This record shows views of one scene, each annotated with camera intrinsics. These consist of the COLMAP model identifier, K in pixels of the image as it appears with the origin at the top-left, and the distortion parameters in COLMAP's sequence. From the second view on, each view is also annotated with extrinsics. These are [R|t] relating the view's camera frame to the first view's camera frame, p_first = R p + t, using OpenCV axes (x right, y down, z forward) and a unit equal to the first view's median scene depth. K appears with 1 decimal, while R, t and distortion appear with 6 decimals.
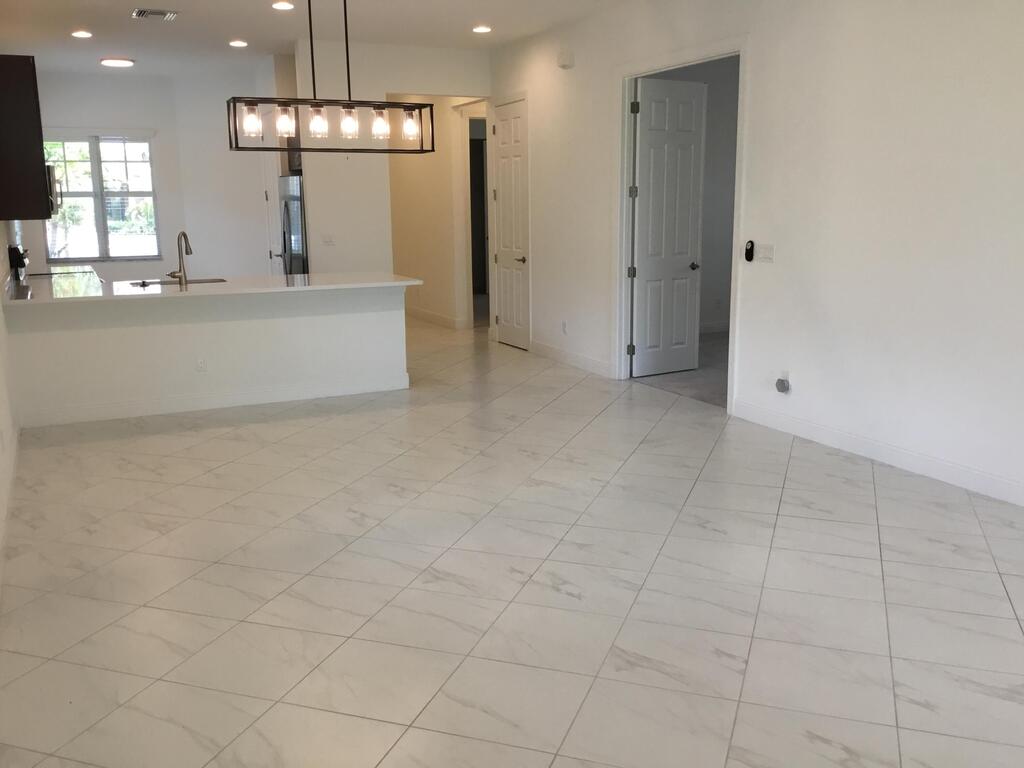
lens RADIAL K [[924.2, 0, 522.4], [0, 924.2, 379.4], [0, 0, 1]] dist [0.066840, -0.114399]
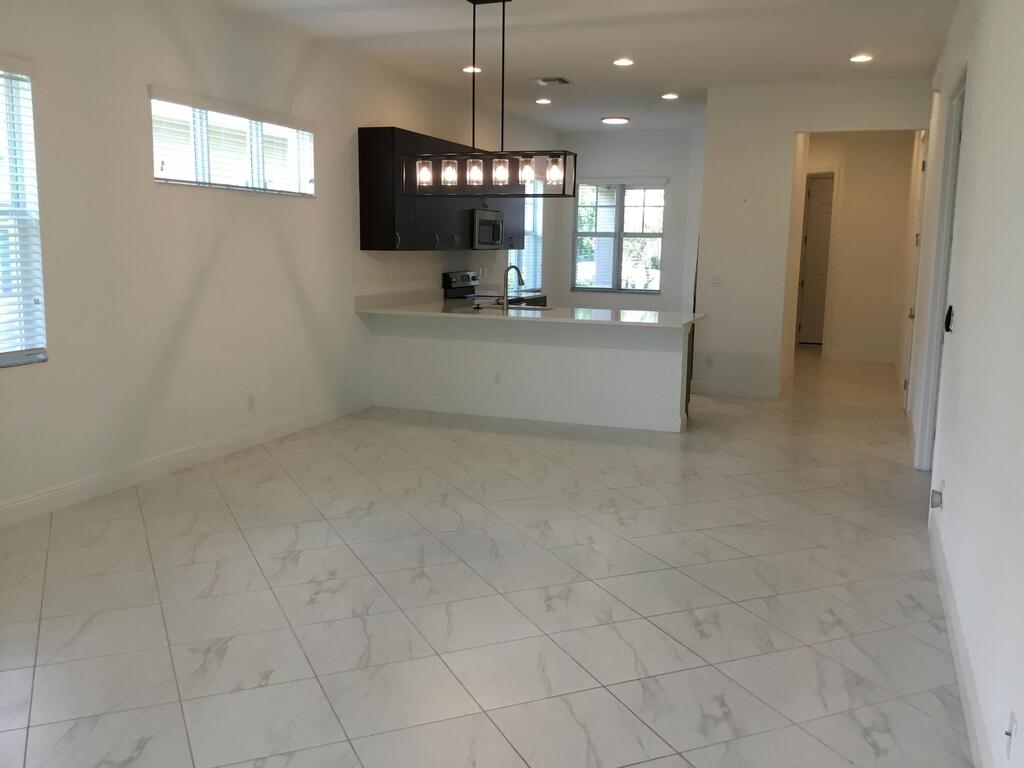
lens RADIAL K [[924.2, 0, 518.4], [0, 924.2, 389.3], [0, 0, 1]] dist [0.066840, -0.114399]
pose [[0.692143, 0.137104, -0.708619, 0.515554], [-0.161073, 0.986373, 0.033516, -0.046846], [0.703558, 0.090941, 0.704795, 0.201785]]
